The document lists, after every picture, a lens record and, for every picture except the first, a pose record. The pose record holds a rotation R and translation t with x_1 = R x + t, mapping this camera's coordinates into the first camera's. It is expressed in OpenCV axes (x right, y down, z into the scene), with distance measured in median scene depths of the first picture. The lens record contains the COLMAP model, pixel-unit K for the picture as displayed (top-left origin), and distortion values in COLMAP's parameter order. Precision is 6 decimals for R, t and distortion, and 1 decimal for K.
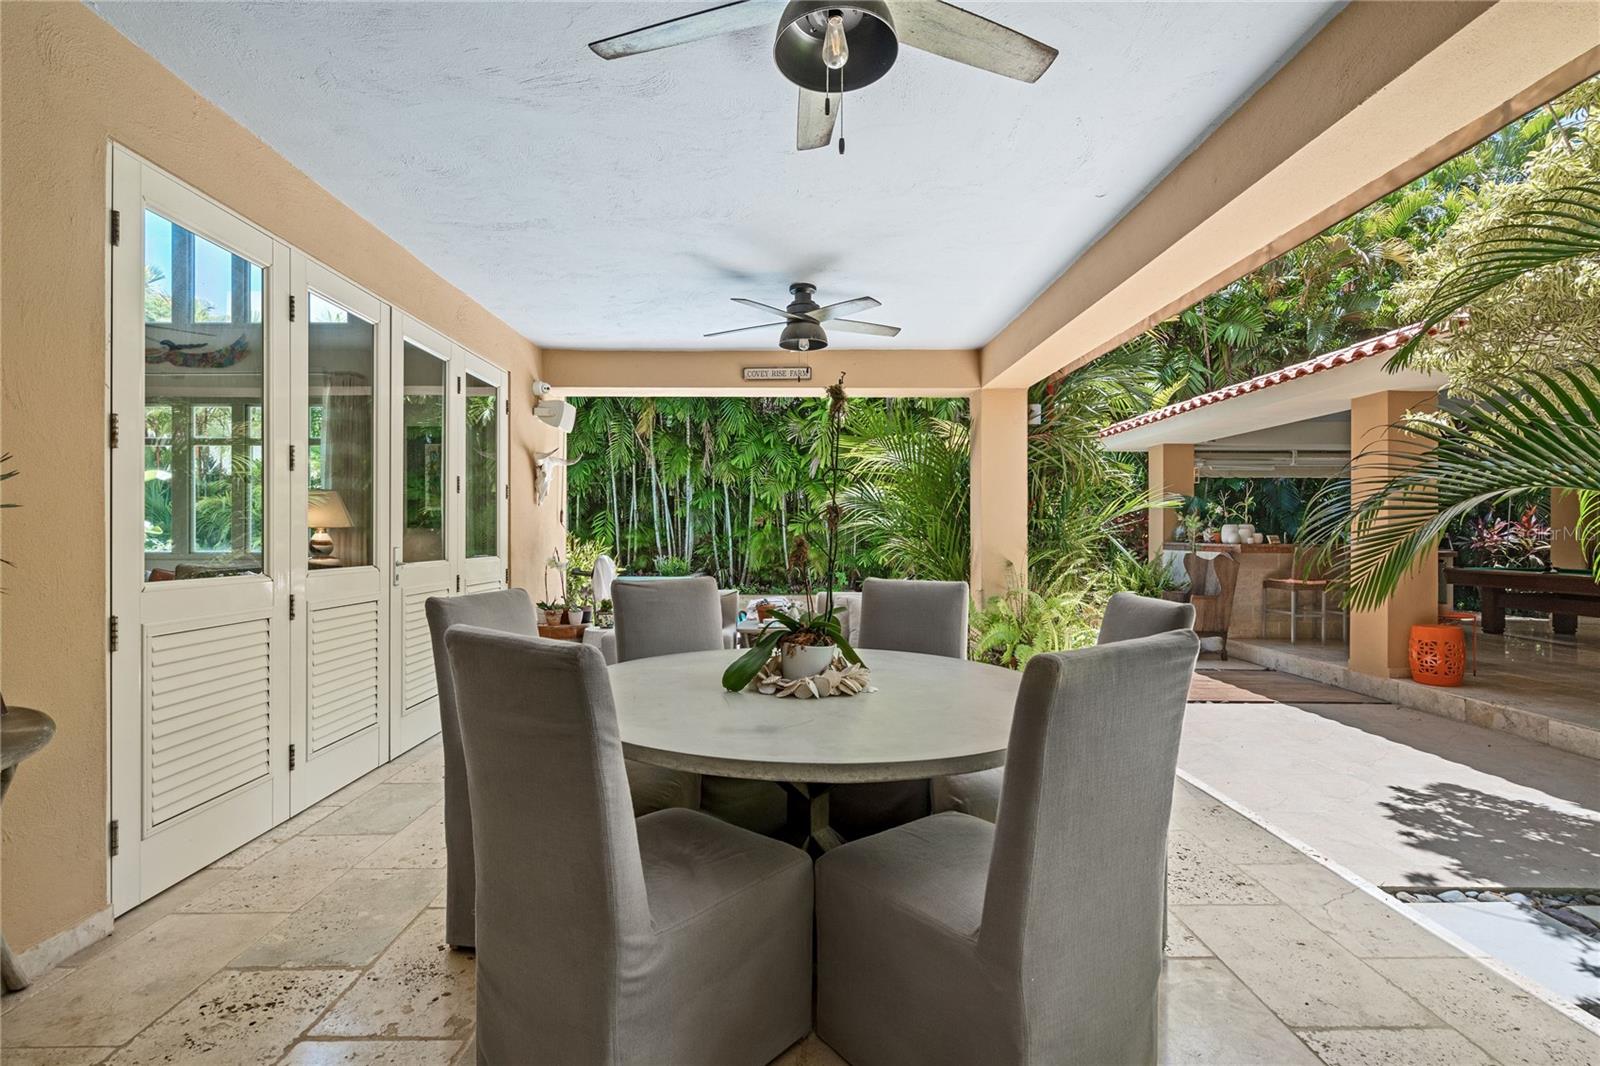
lens RADIAL K [[726.4, 0, 800.0], [0, 726.4, 533.0], [0, 0, 1]] dist [0.000047, -0.000317]
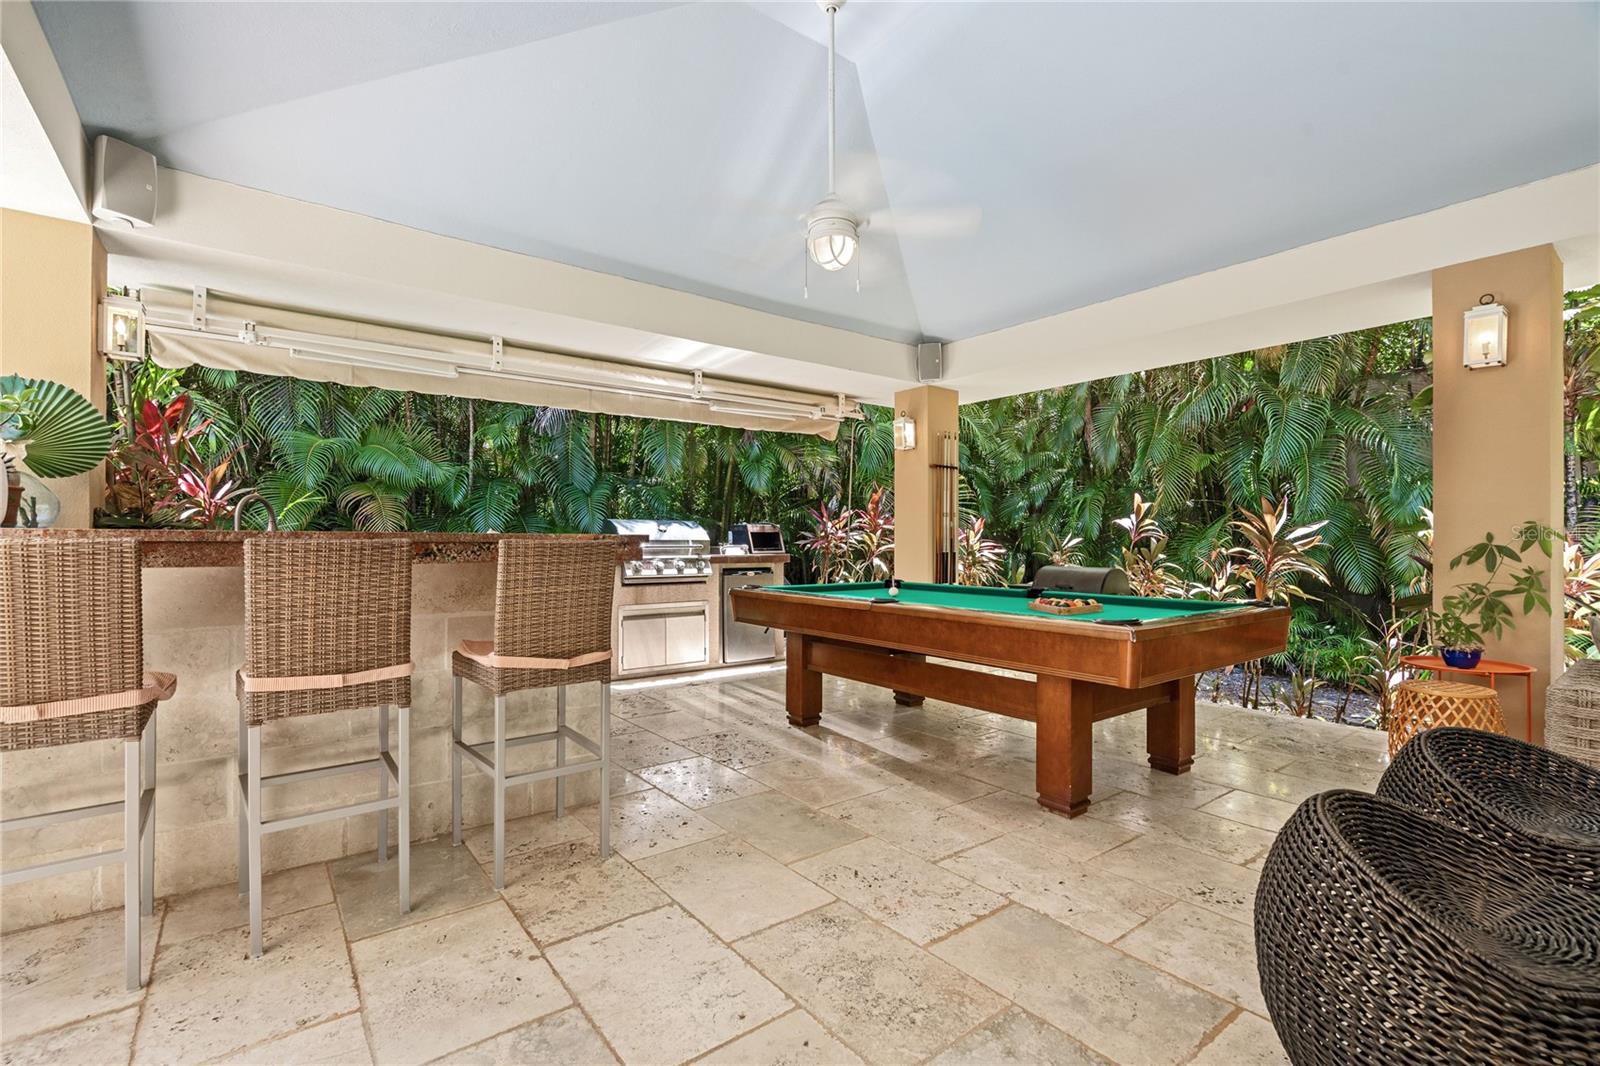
lens RADIAL K [[726.4, 0, 800.0], [0, 726.4, 533.0], [0, 0, 1]] dist [0.000047, -0.000317]
pose [[0.792853, 0.005989, 0.609383, 0.521730], [-0.007166, 0.999974, -0.000504, 0.007306], [-0.609370, -0.003967, 0.792876, 0.490182]]
